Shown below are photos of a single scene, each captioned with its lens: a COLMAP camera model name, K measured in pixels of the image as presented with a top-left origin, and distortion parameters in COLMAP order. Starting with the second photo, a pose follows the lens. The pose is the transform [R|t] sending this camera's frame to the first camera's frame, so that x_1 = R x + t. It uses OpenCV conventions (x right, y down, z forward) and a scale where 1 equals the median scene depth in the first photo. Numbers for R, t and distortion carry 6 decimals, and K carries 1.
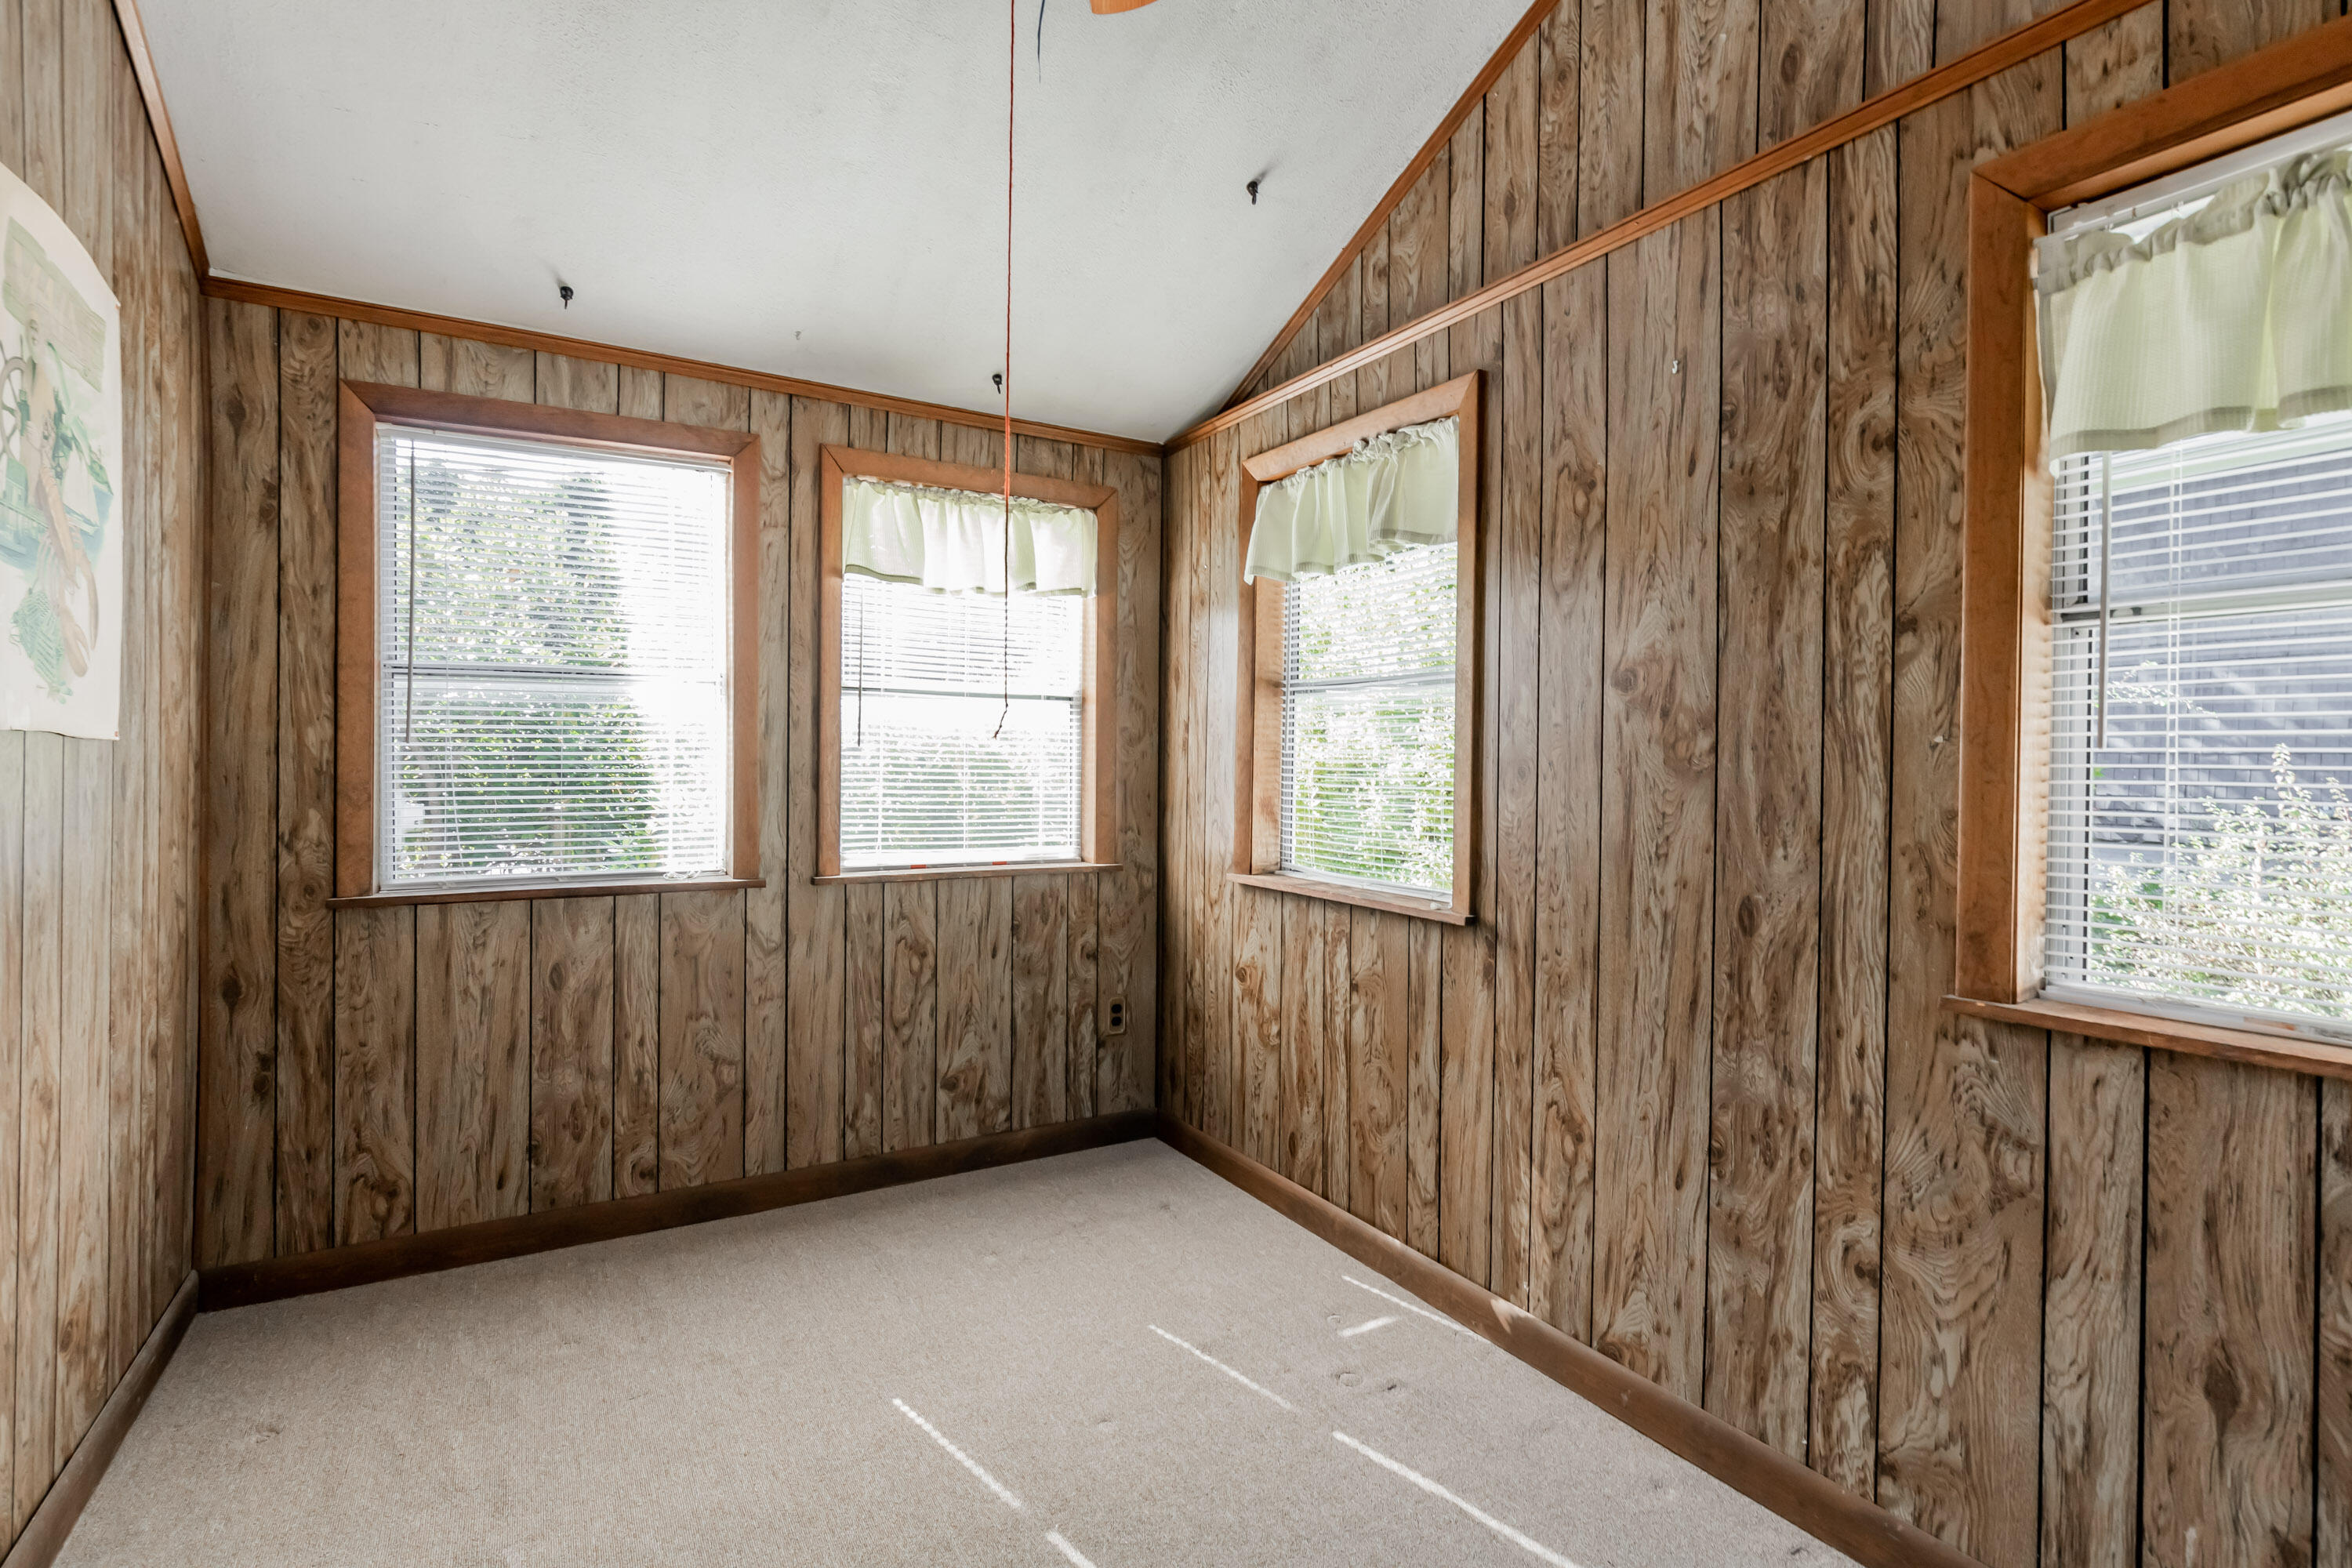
lens RADIAL K [[1098.0, 0, 1183.0], [0, 1098.0, 772.0], [0, 0, 1]] dist [0.003963, -0.002283]
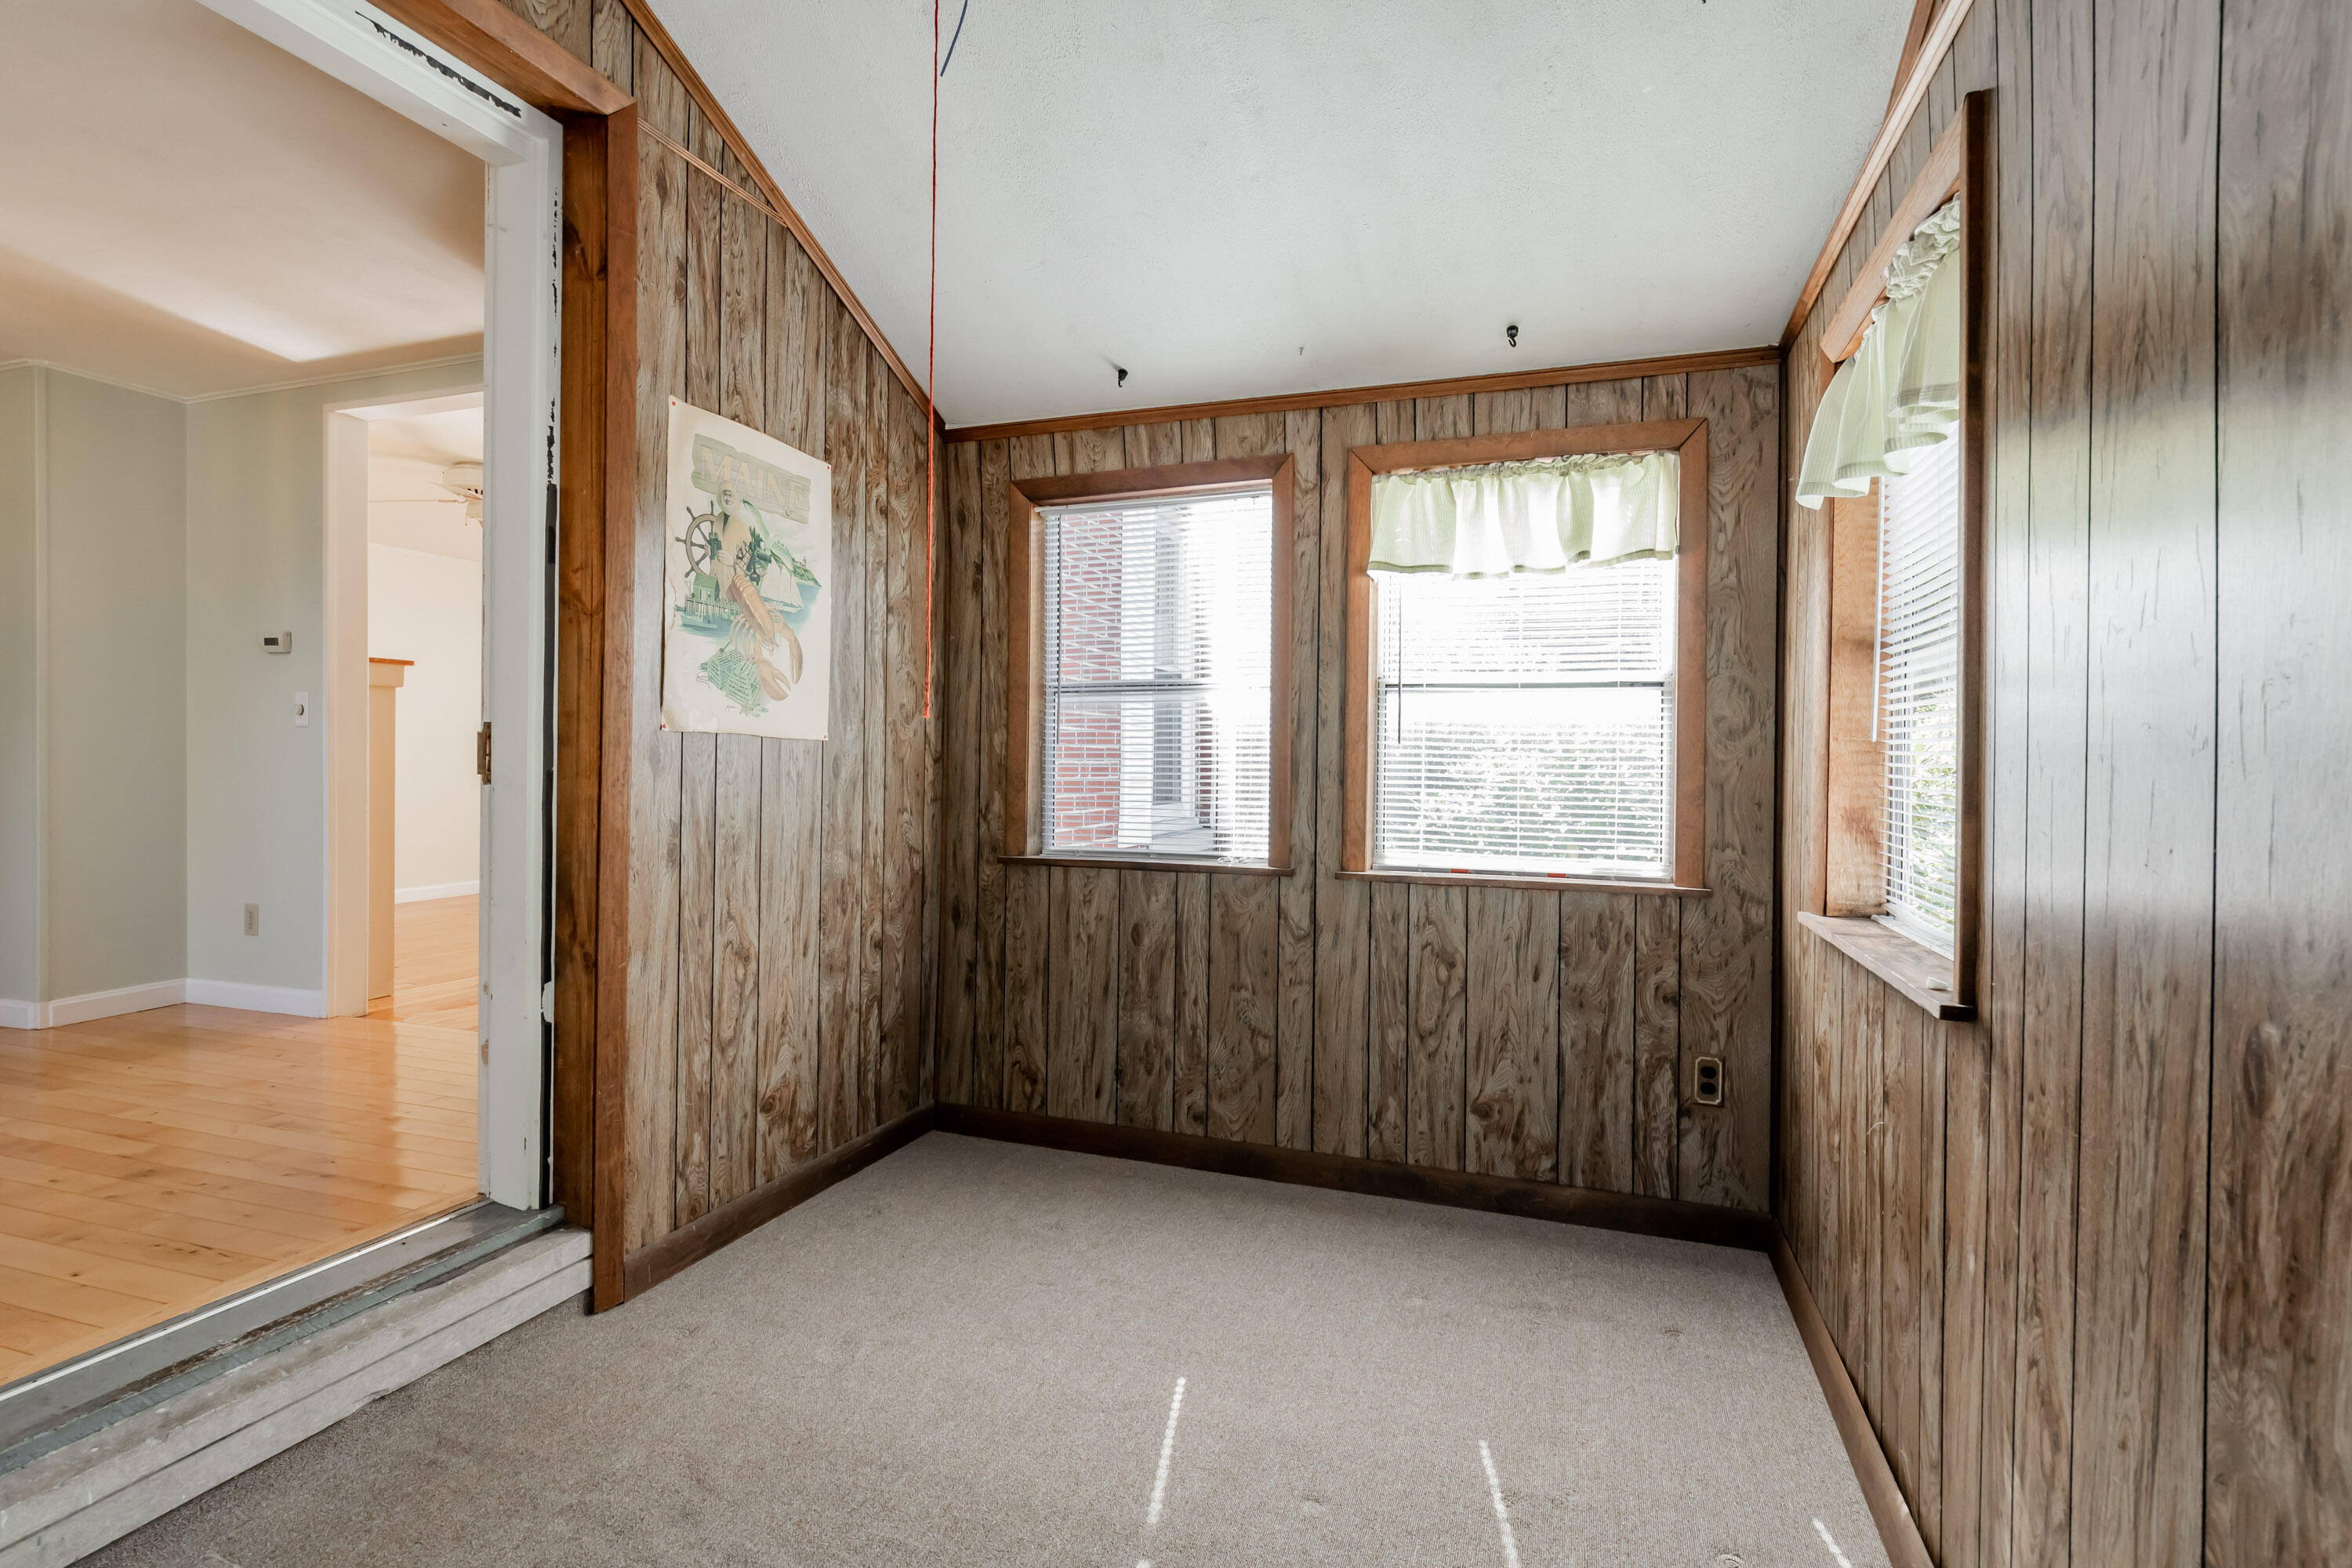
lens RADIAL K [[1098.0, 0, 1186.5], [0, 1098.0, 765.8], [0, 0, 1]] dist [0.003963, -0.002283]
pose [[0.644788, 0.000807, -0.764361, 0.396276], [-0.014755, 0.999826, -0.011392, 0.012402], [0.764219, 0.018623, 0.644688, 0.258442]]
